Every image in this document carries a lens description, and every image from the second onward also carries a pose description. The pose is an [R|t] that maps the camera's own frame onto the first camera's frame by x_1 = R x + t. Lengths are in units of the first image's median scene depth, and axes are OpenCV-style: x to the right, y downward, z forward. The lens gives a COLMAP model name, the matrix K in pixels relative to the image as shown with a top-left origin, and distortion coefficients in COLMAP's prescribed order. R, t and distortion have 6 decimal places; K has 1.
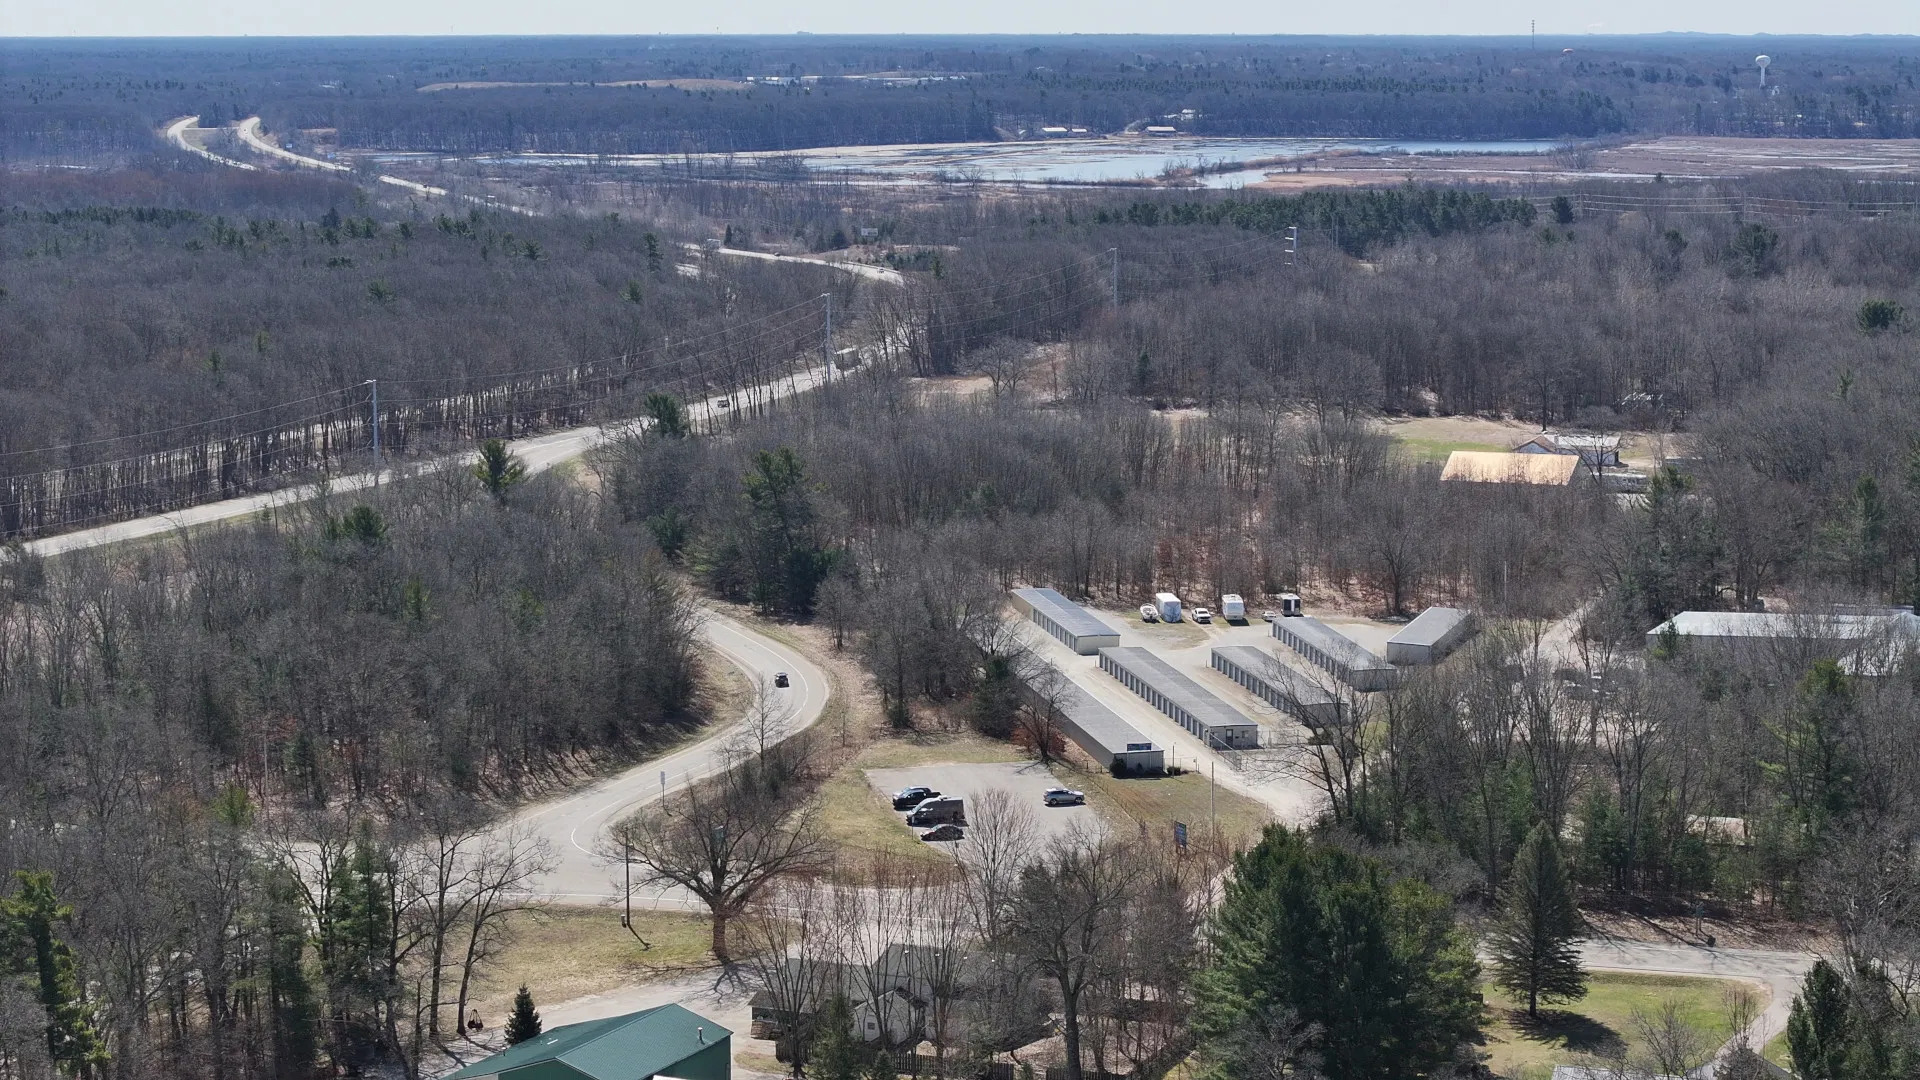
lens RADIAL K [[3834.6, 0, 959.8], [0, 3834.6, 539.2], [0, 0, 1]] dist [-0.124382, 0.000000]
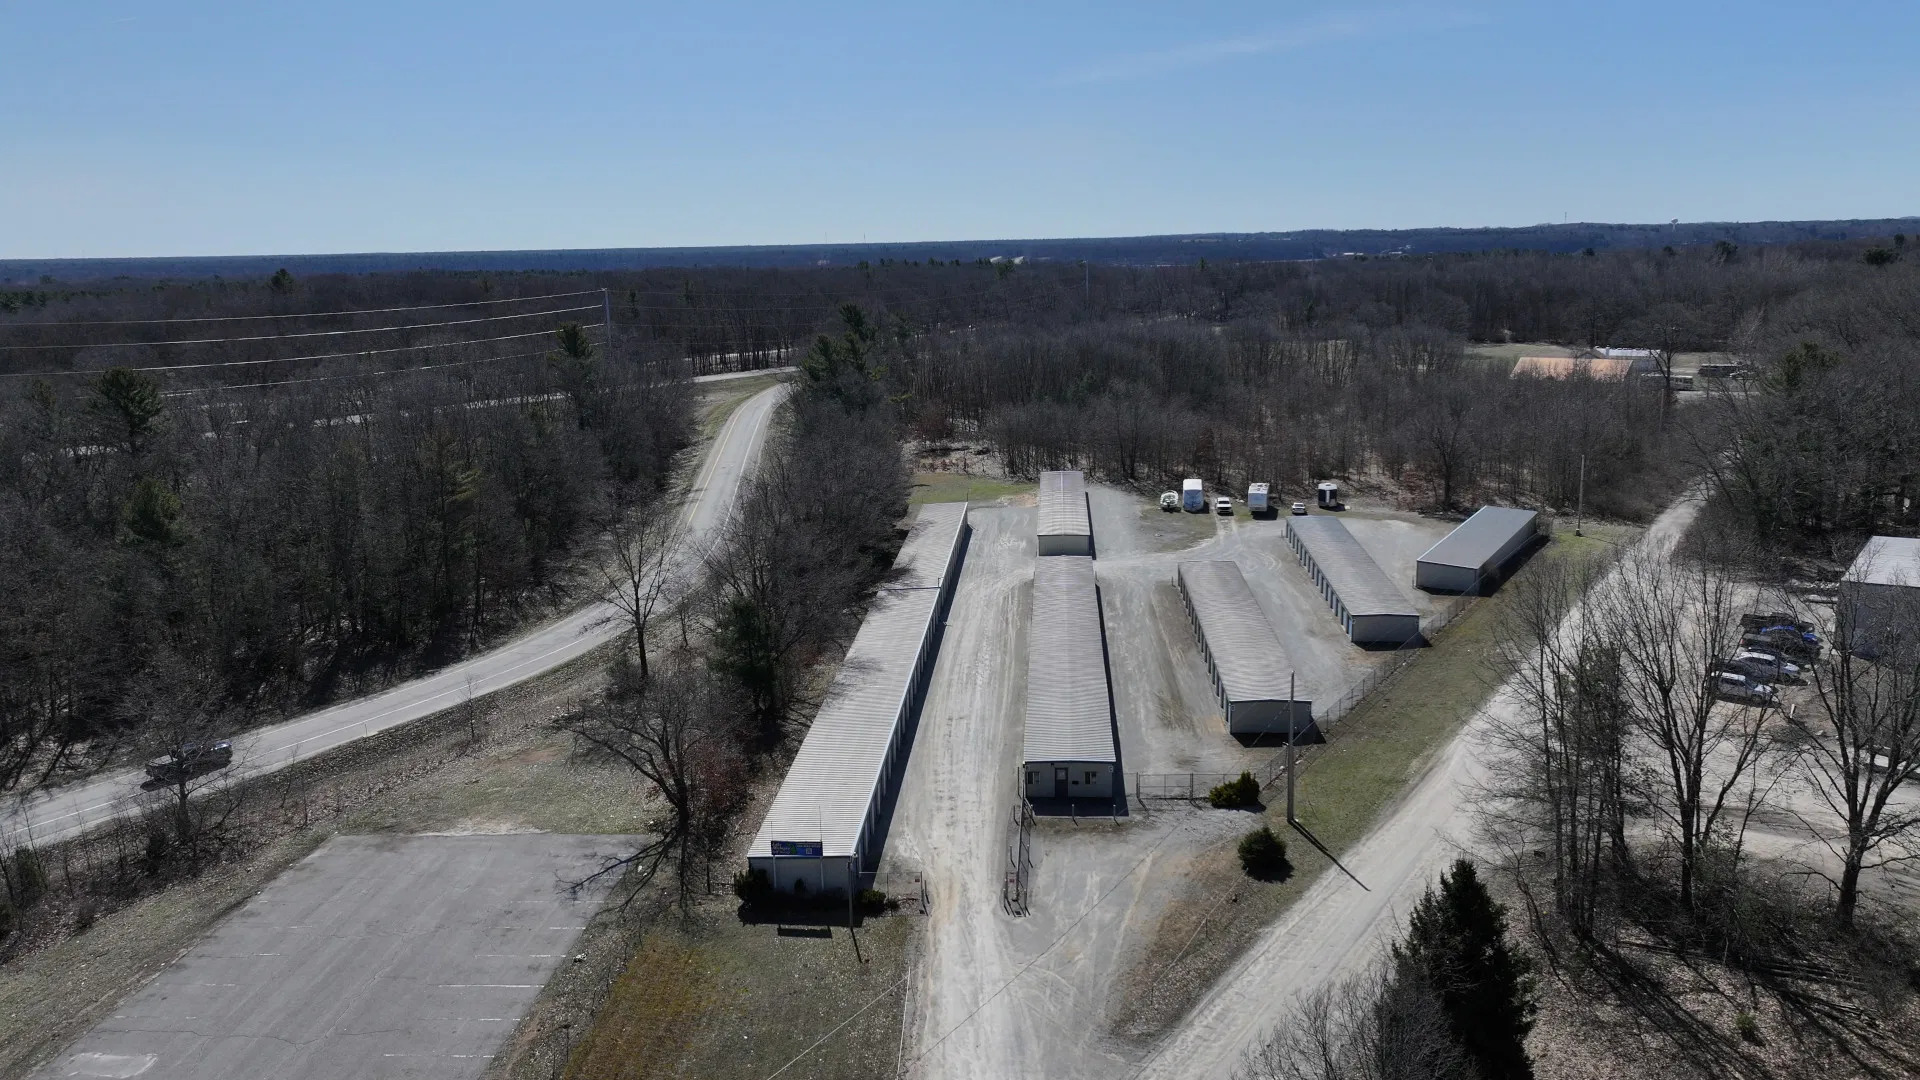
lens RADIAL K [[1342.7, 0, 955.1], [0, 1342.7, 542.7], [0, 0, 1]] dist [-0.006363, -0.003100]
pose [[0.964002, 0.035811, -0.263472, 0.086437], [-0.012070, 0.995761, 0.091180, -0.000102], [0.265620, -0.084718, 0.960348, 0.667082]]
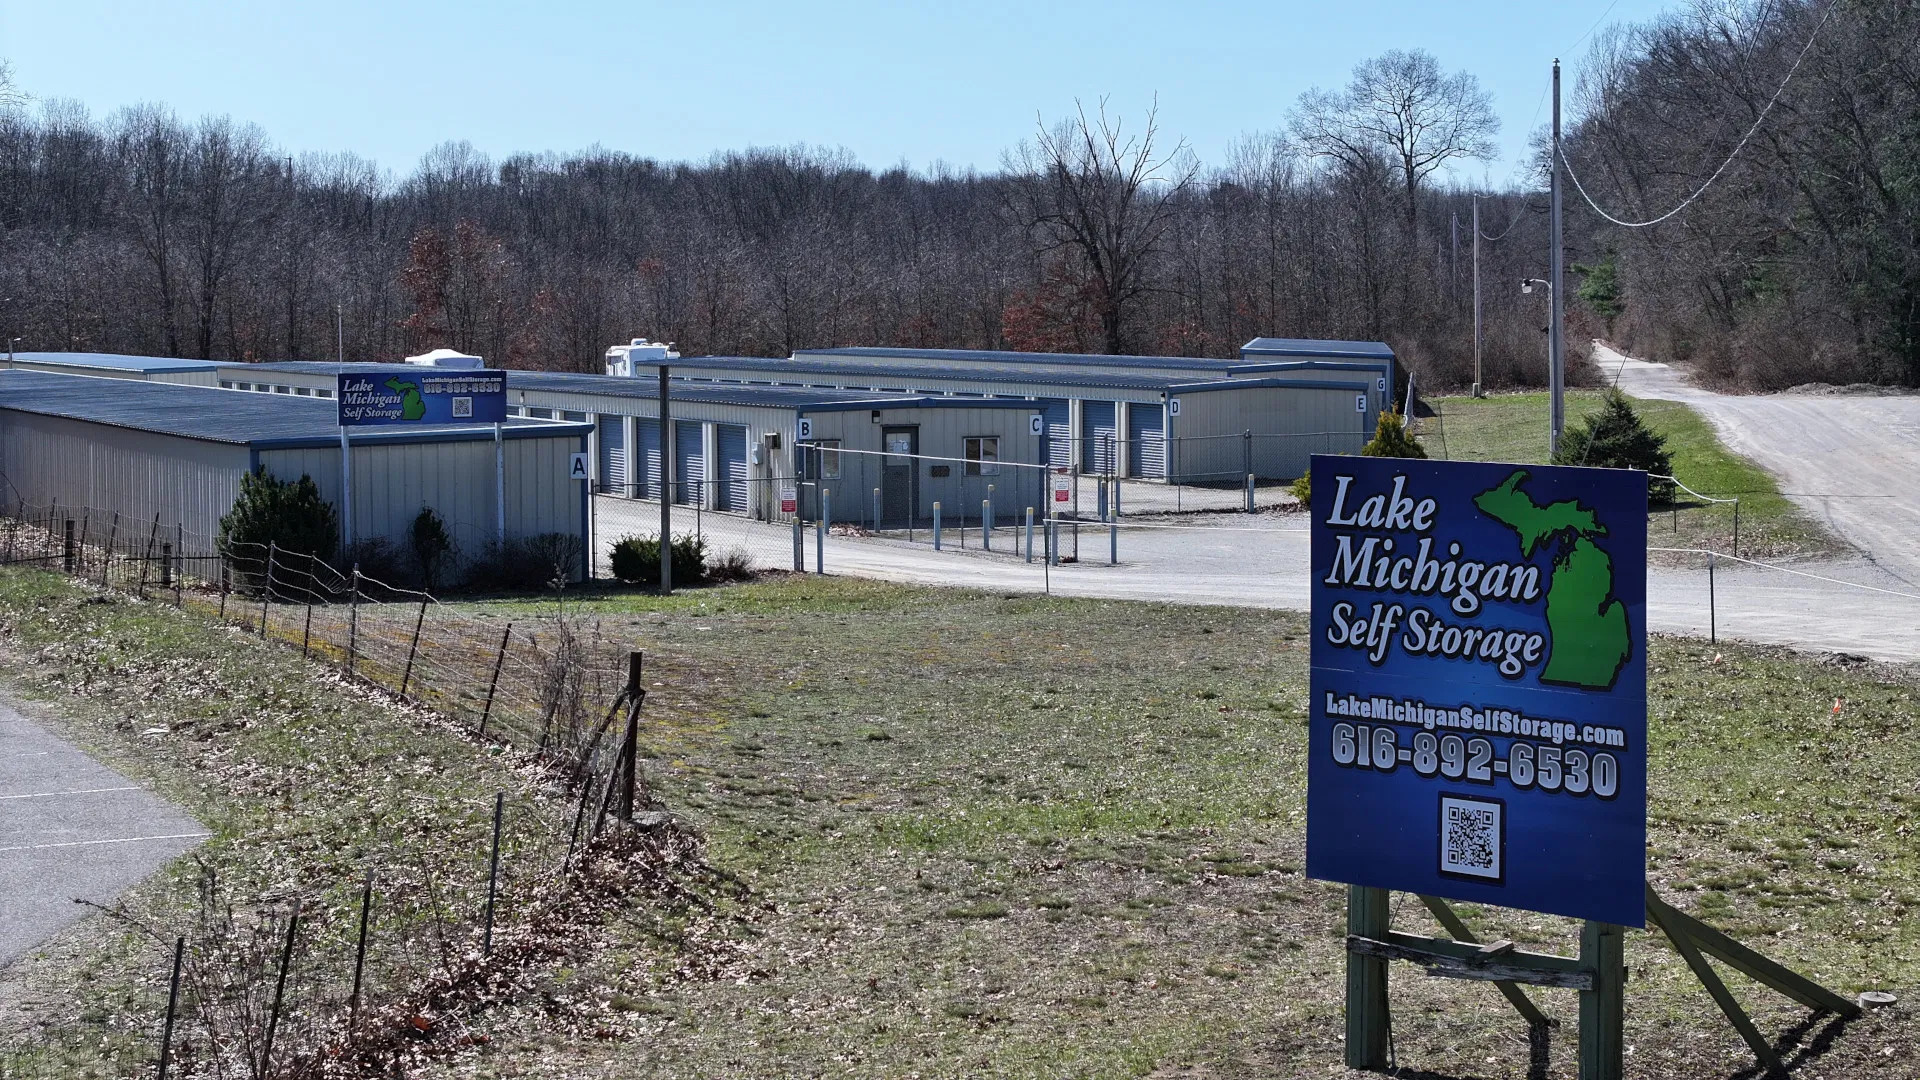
lens RADIAL K [[3834.6, 0, 959.8], [0, 3834.6, 539.9], [0, 0, 1]] dist [-0.124382, 0.000000]
pose [[0.977525, -0.018640, 0.209996, 0.028442], [0.033465, 0.997174, -0.067266, 0.055290], [-0.208149, 0.072782, 0.975386, 0.673724]]
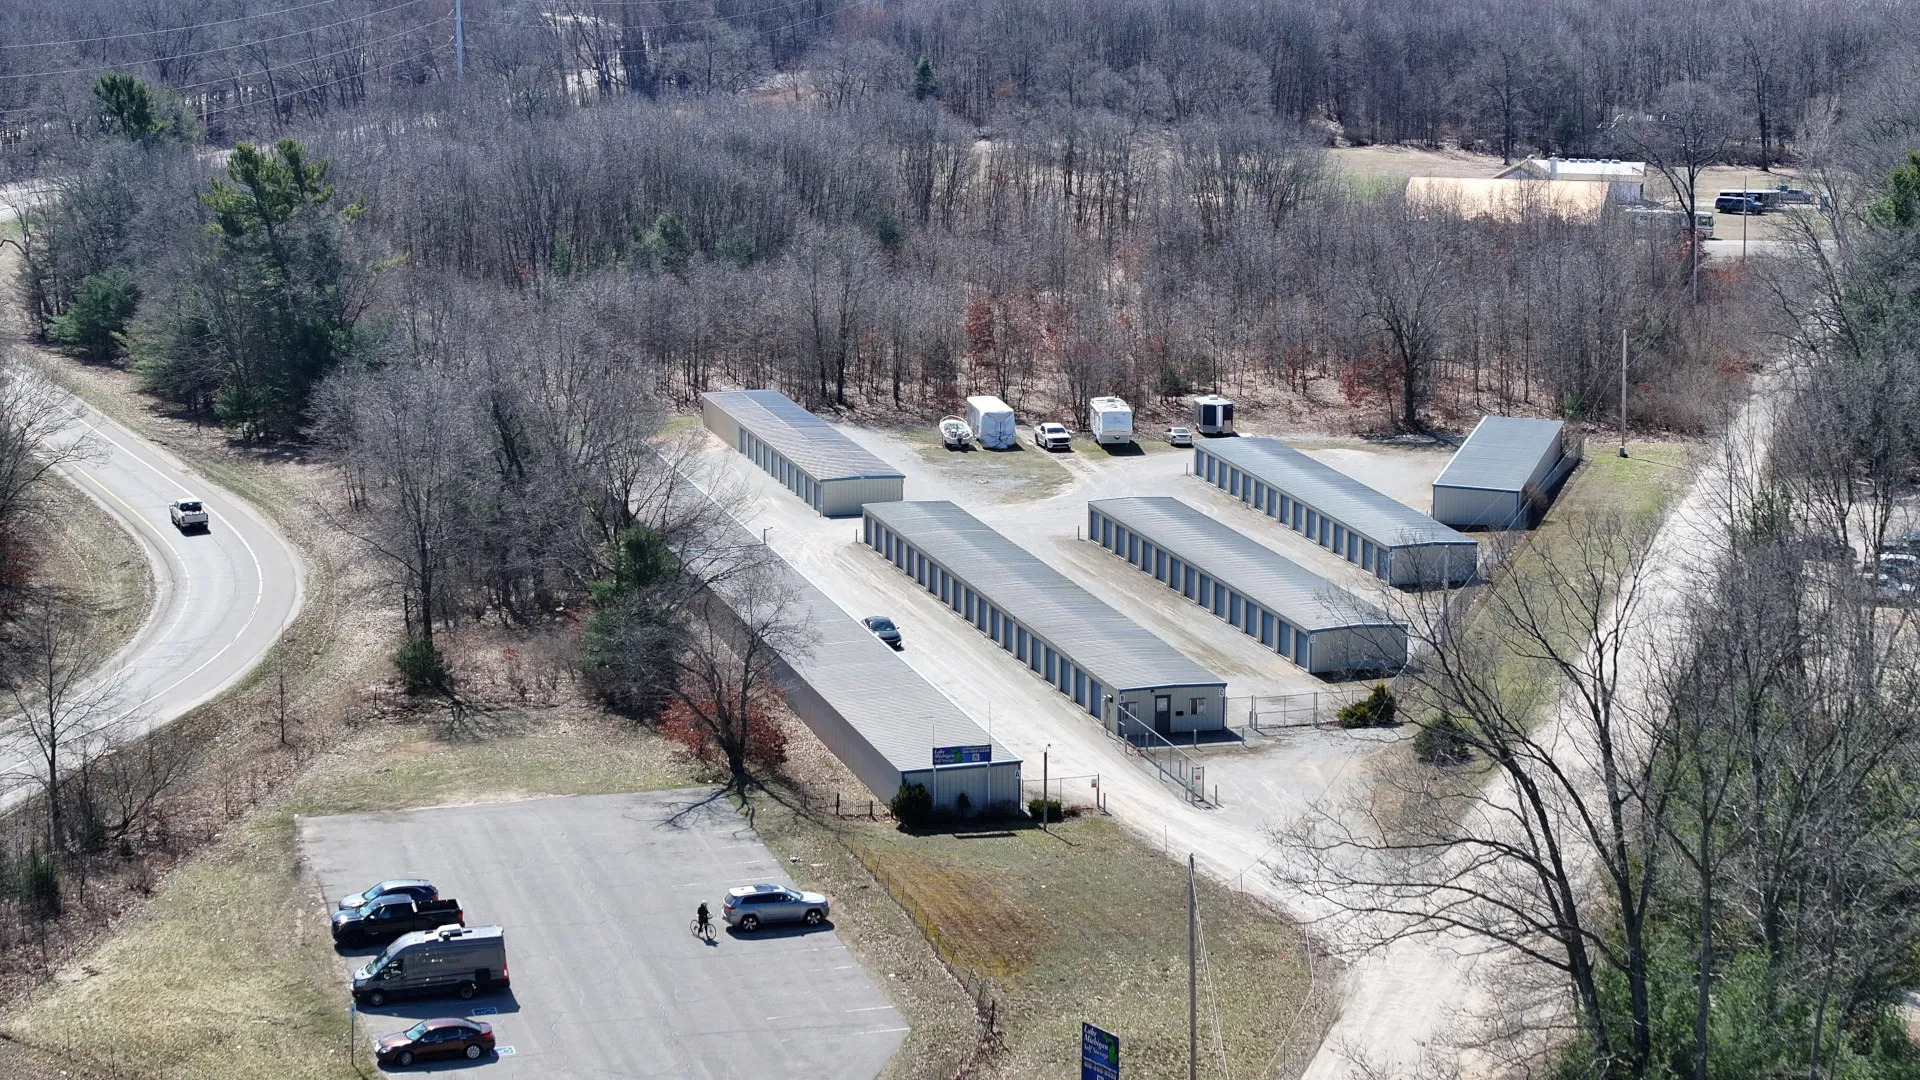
lens RADIAL K [[3834.6, 0, 960.0], [0, 3834.6, 539.8], [0, 0, 1]] dist [-0.124382, 0.000000]
pose [[0.998061, -0.012674, 0.060938, 0.017023], [0.009835, 0.998862, 0.046665, 0.009134], [-0.061460, -0.045975, 0.997050, 0.463479]]
